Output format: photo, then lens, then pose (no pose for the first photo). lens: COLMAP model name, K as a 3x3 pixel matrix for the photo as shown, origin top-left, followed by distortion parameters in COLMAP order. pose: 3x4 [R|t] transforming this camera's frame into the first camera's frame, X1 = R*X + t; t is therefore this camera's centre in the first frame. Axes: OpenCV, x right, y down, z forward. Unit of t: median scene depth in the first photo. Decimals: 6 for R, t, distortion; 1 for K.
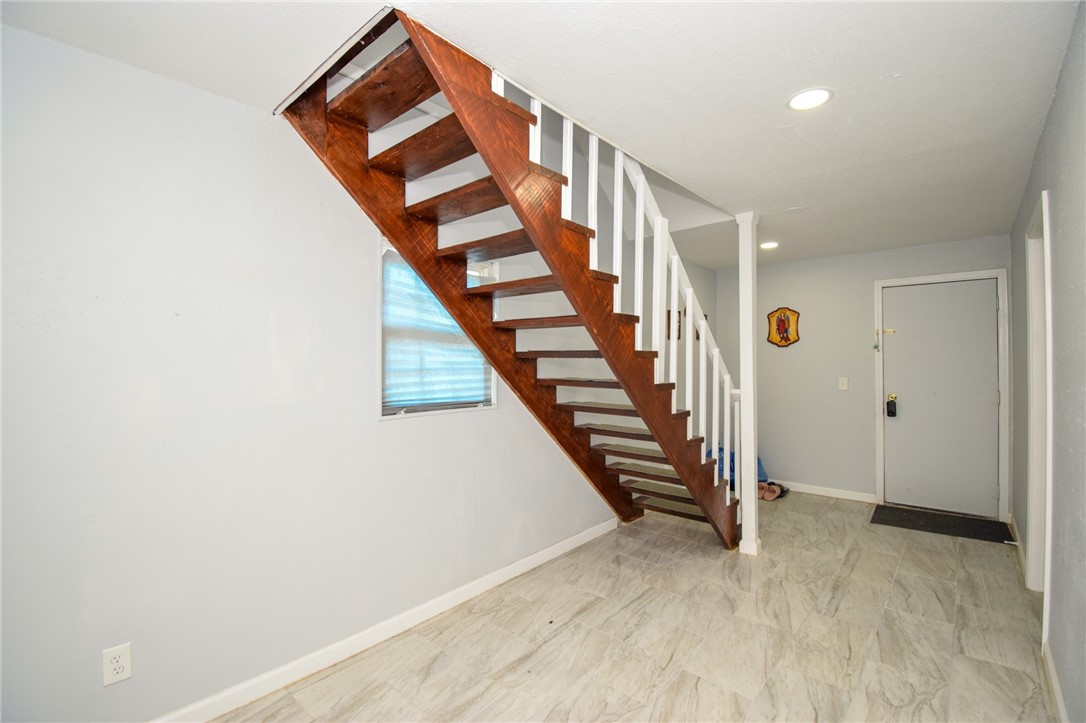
lens RADIAL K [[487.2, 0, 545.9], [0, 487.2, 358.7], [0, 0, 1]] dist [0.019068, -0.025772]
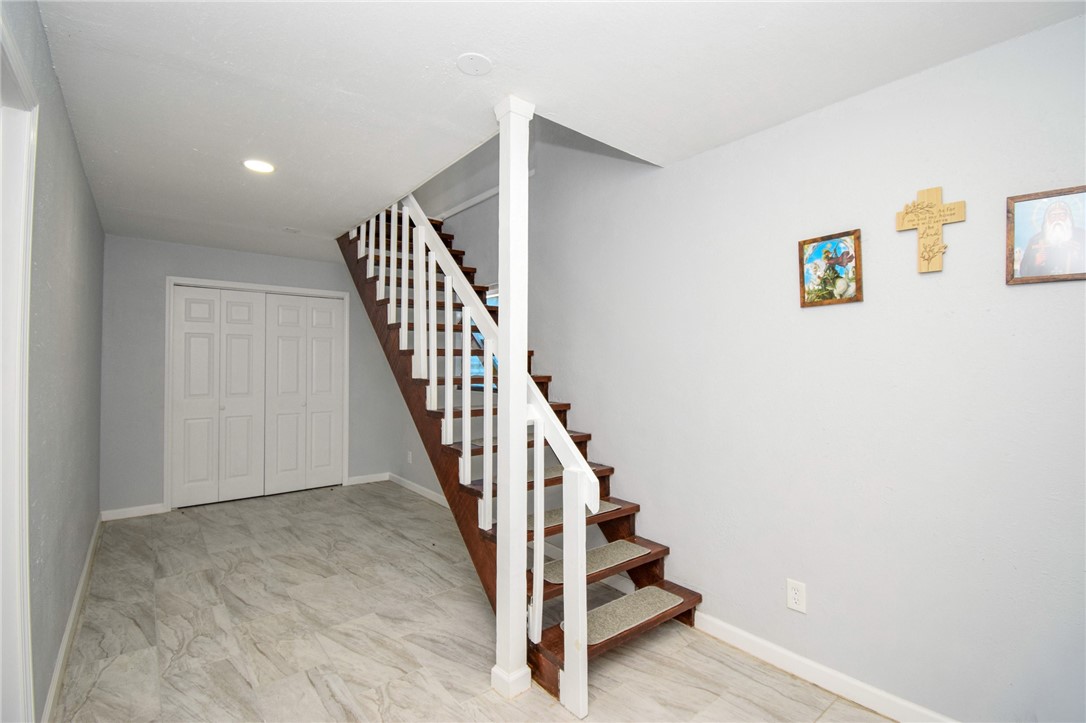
lens RADIAL K [[487.2, 0, 545.9], [0, 487.2, 358.7], [0, 0, 1]] dist [0.019068, -0.025772]
pose [[-0.169330, -0.003433, -0.985553, 1.518093], [0.009554, 0.999941, -0.005124, 0.015351], [0.985513, -0.010284, -0.169287, 1.761975]]
